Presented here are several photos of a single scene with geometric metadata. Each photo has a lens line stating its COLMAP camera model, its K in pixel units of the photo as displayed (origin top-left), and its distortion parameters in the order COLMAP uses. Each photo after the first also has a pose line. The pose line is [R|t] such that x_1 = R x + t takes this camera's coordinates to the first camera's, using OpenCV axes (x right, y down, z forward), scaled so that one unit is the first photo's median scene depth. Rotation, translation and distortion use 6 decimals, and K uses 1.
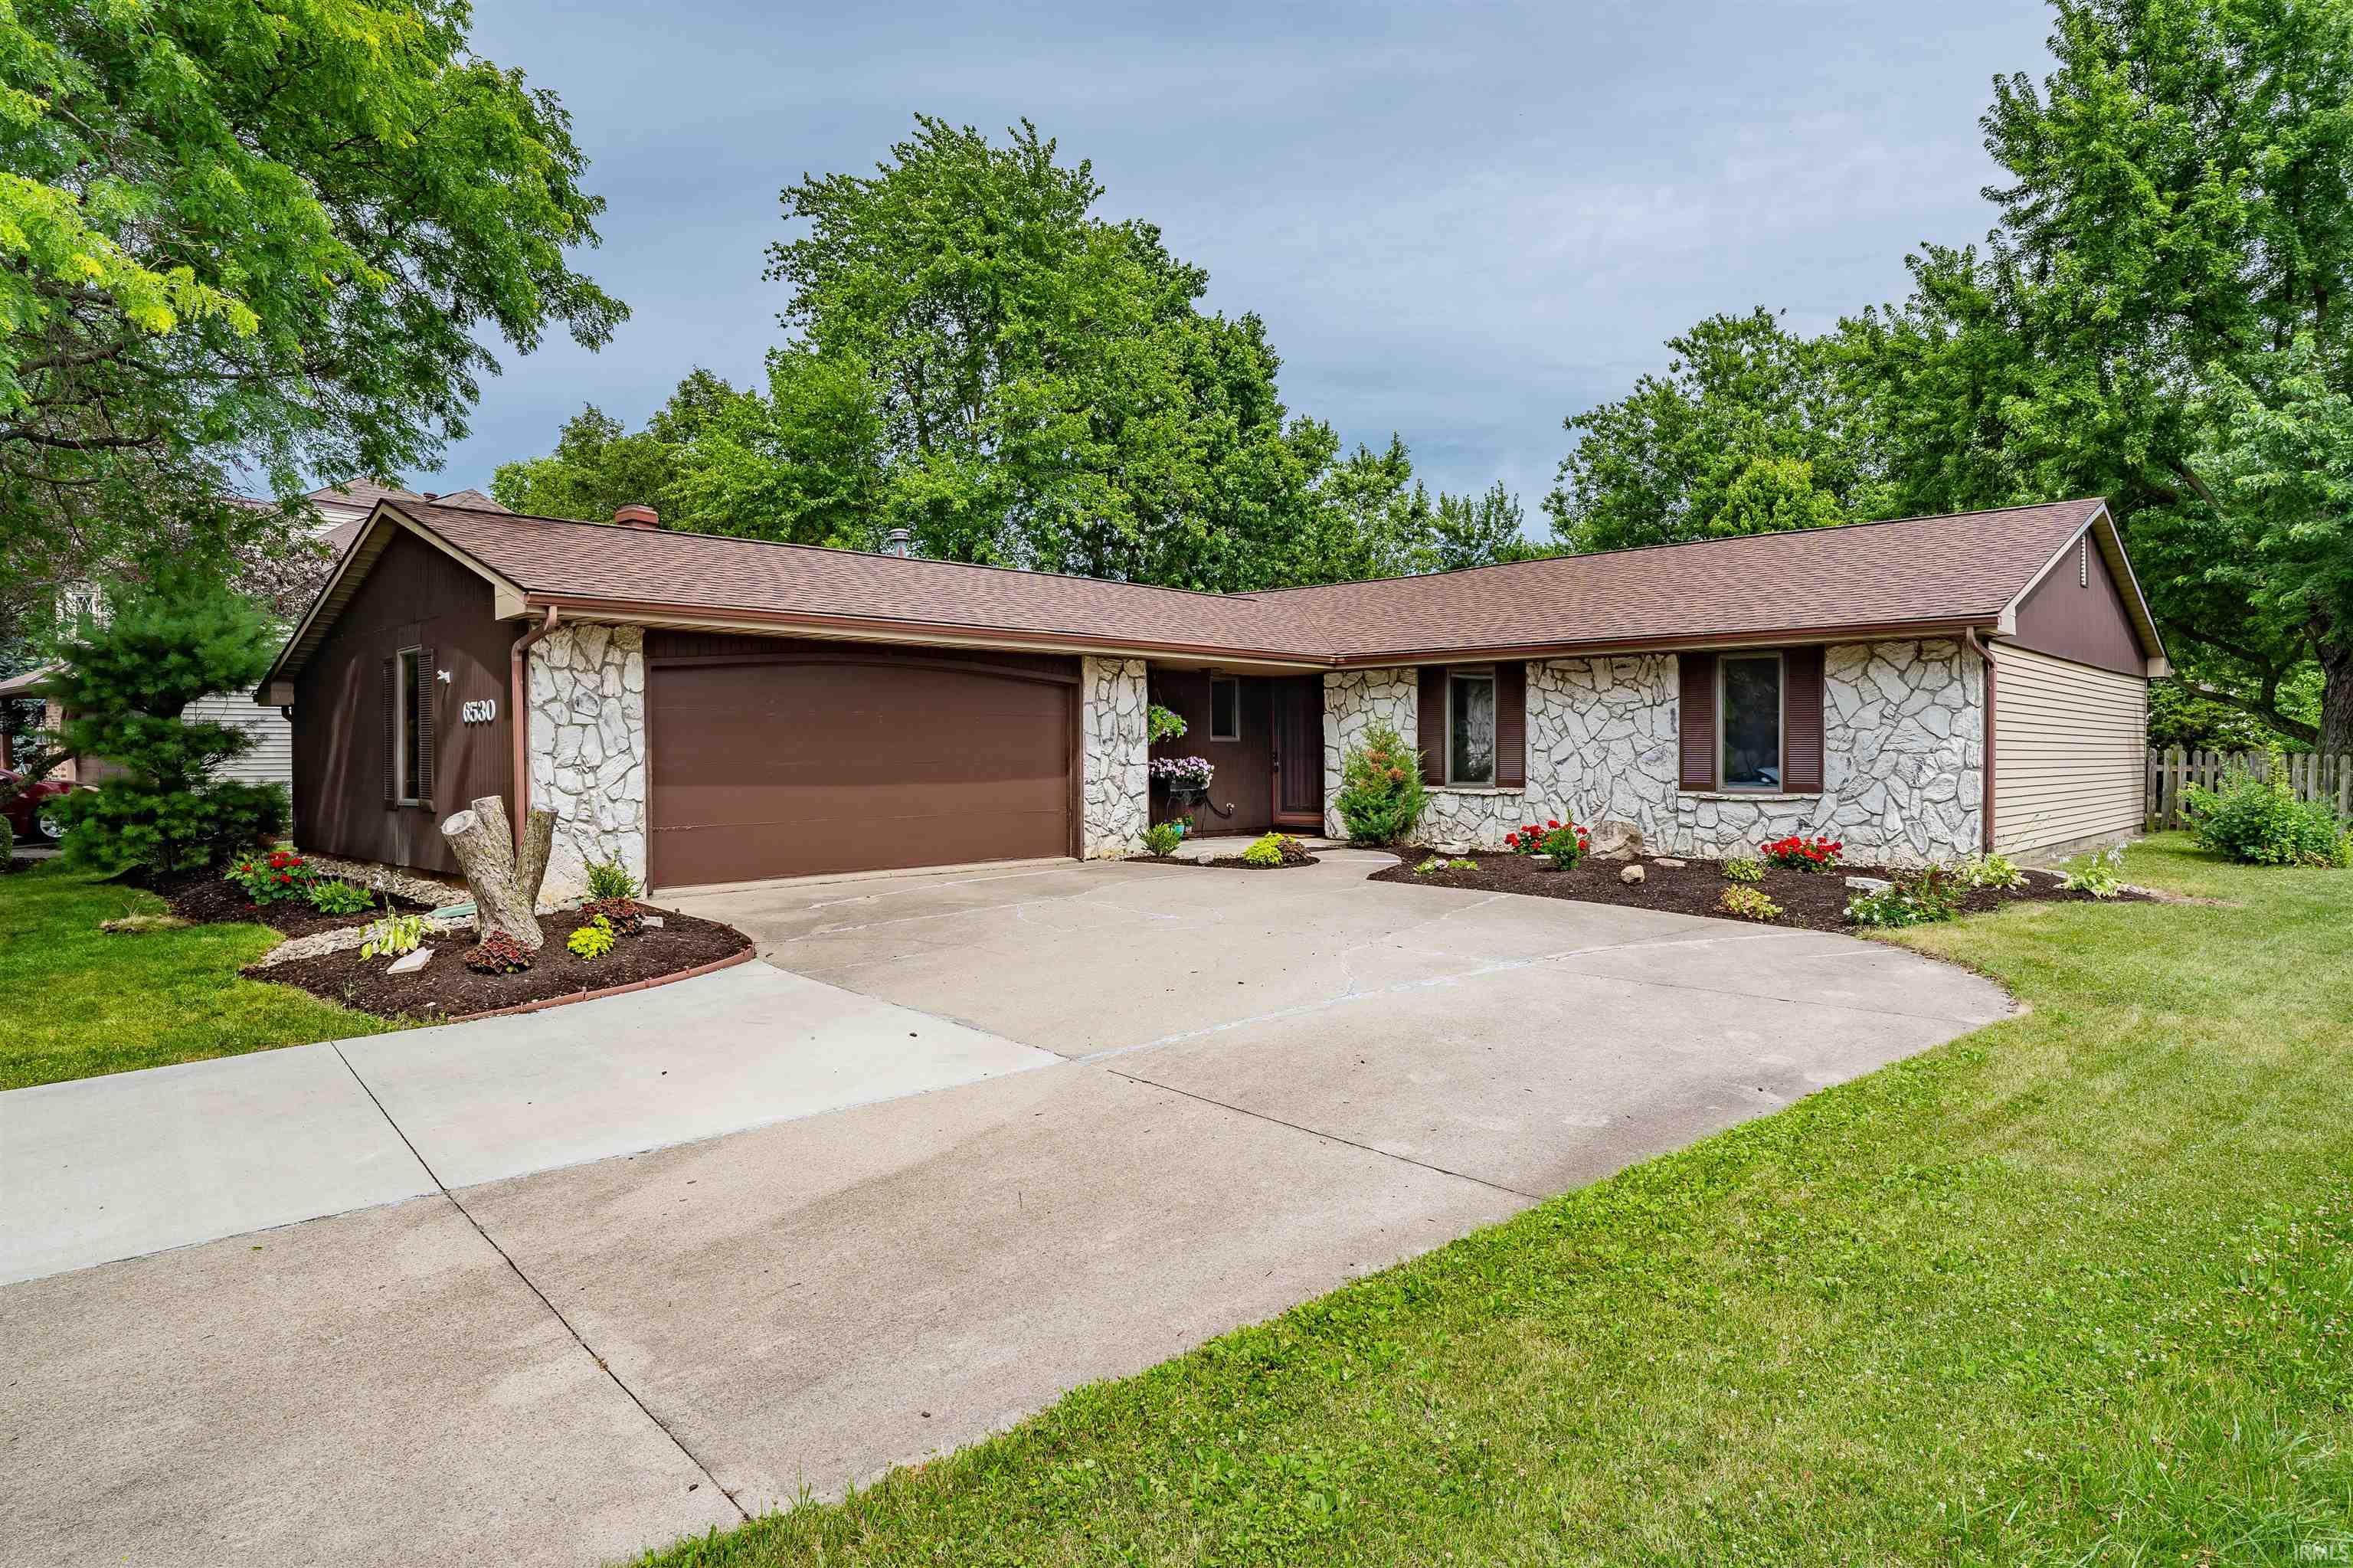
lens RADIAL K [[1390.9, 0, 1184.8], [0, 1390.9, 787.7], [0, 0, 1]] dist [-0.003293, -0.000249]
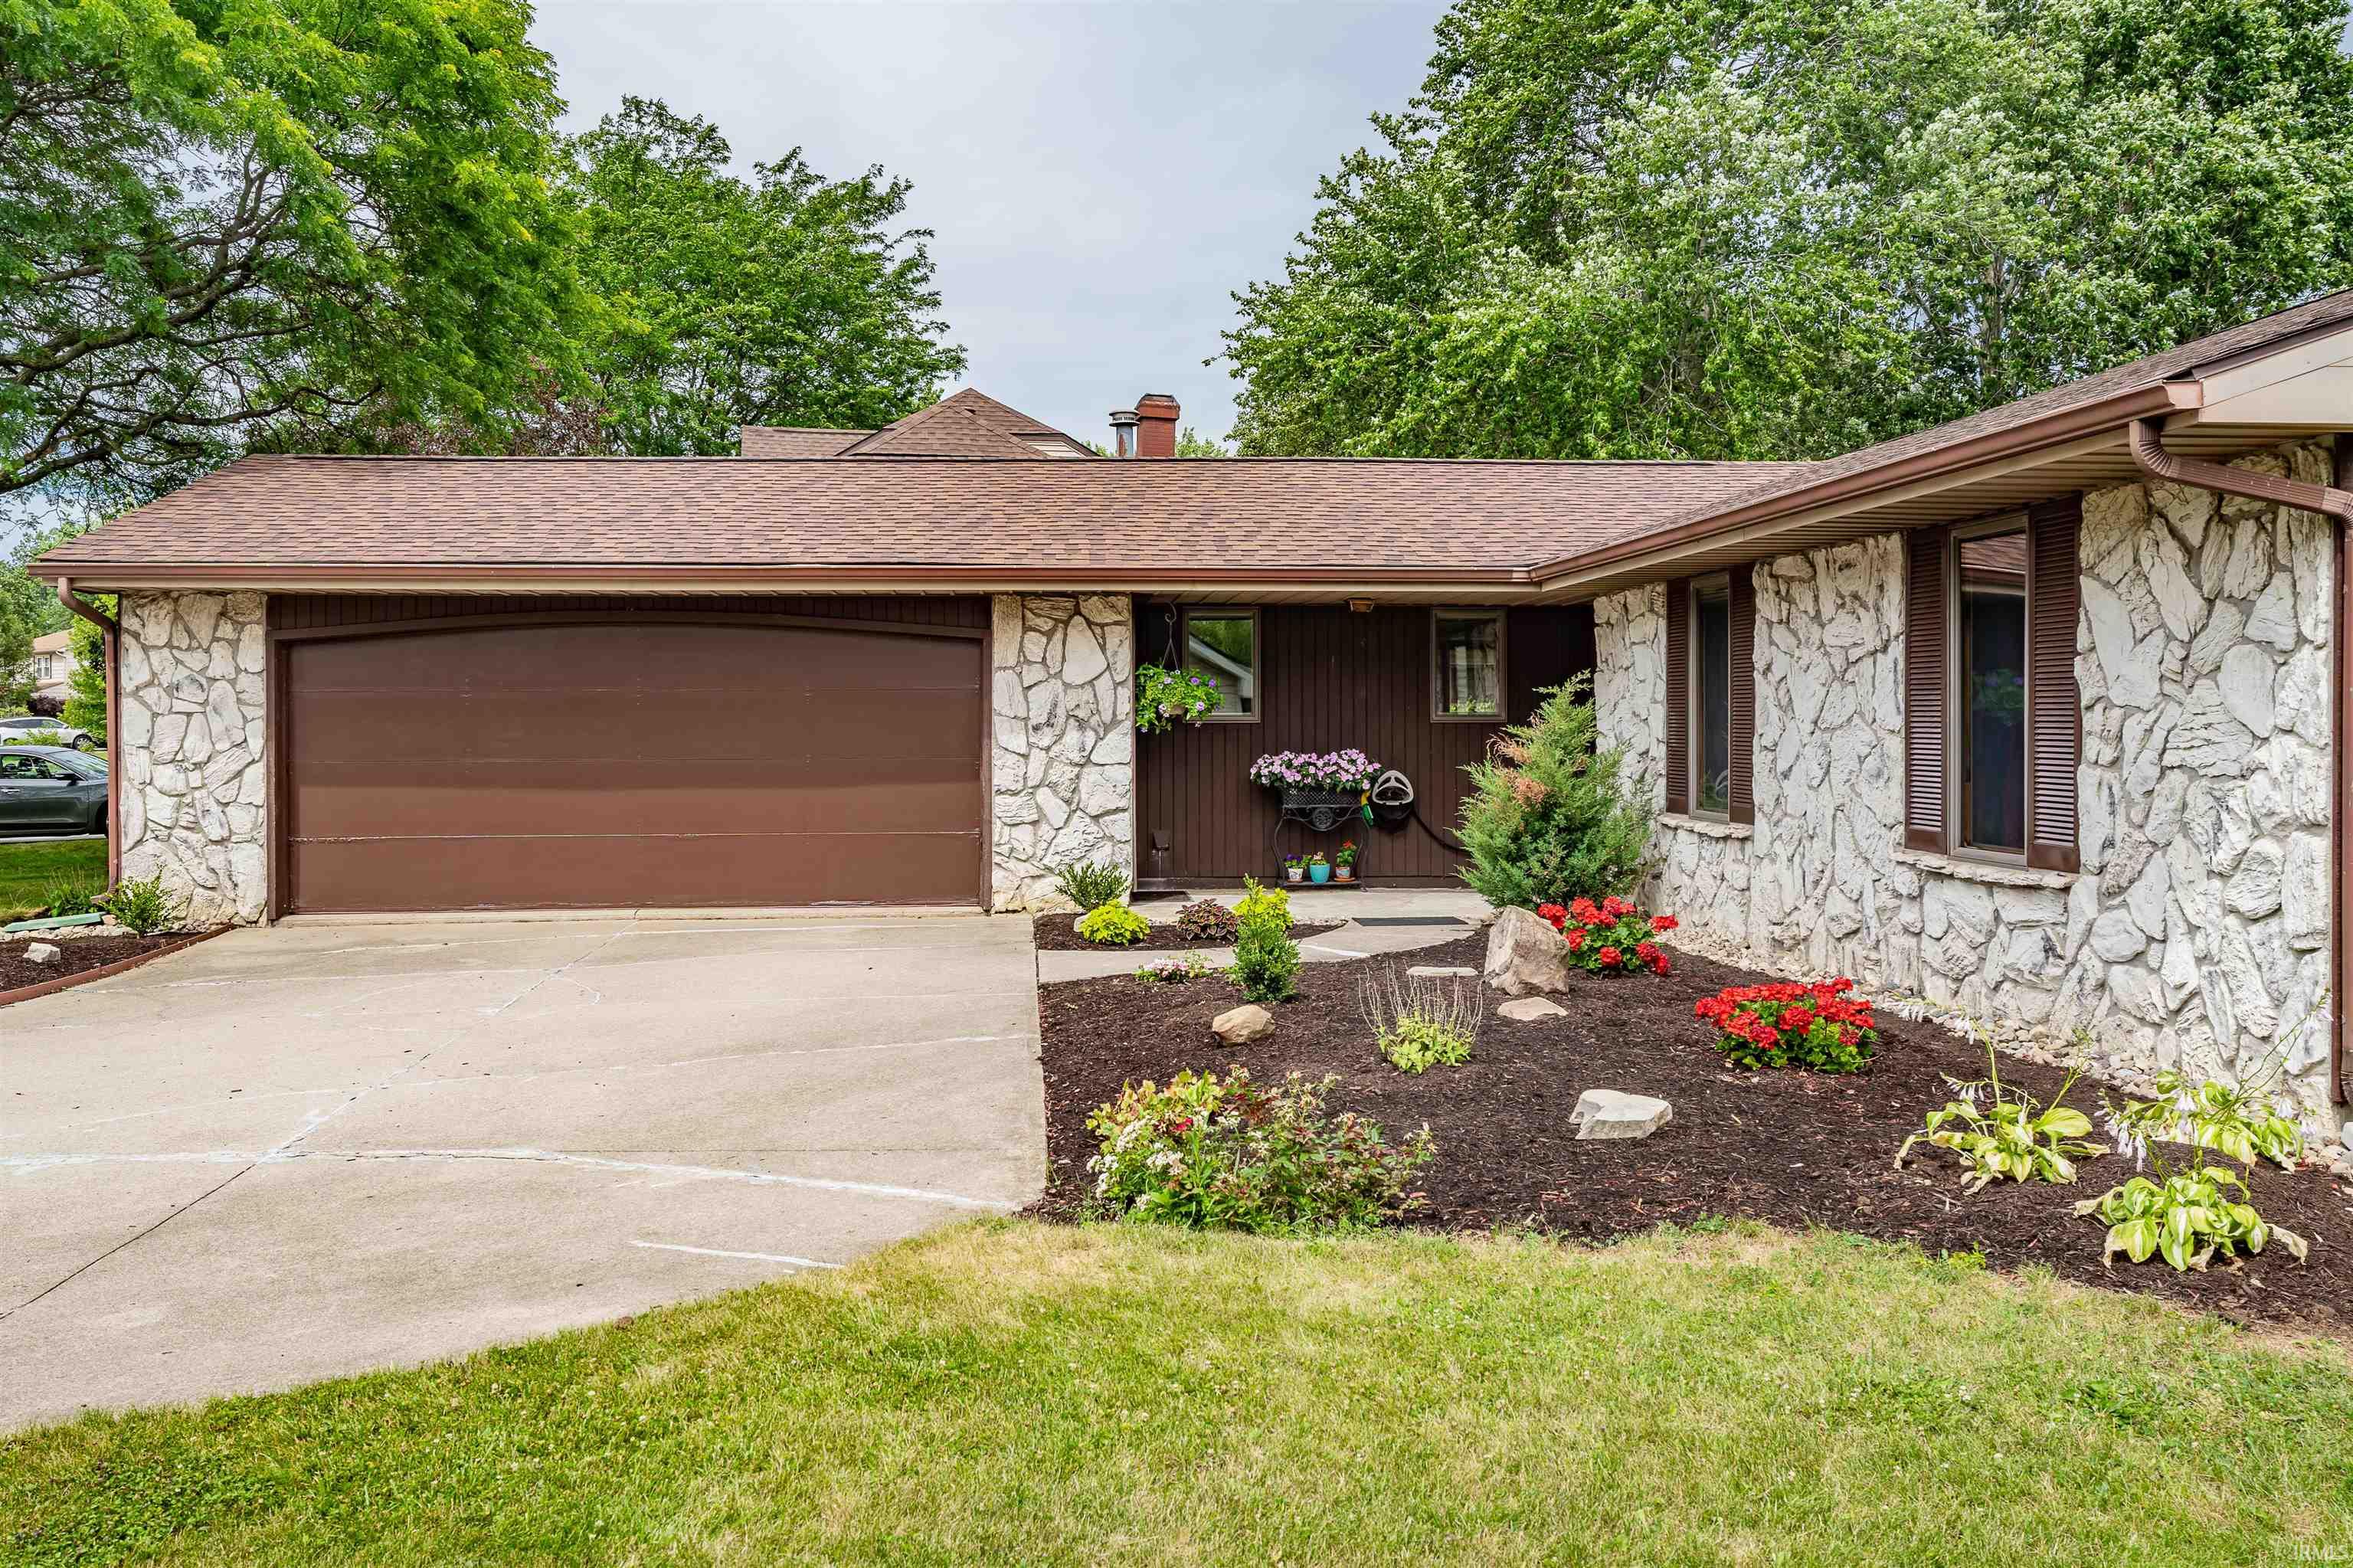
lens RADIAL K [[1928.0, 0, 1168.7], [0, 1928.0, 771.6], [0, 0, 1]] dist [0.011204, 0.003648]
pose [[0.735354, 0.020118, -0.677385, 0.668294], [-0.016522, 0.999794, 0.011757, -0.028136], [0.677482, 0.002546, 0.735535, 0.453177]]
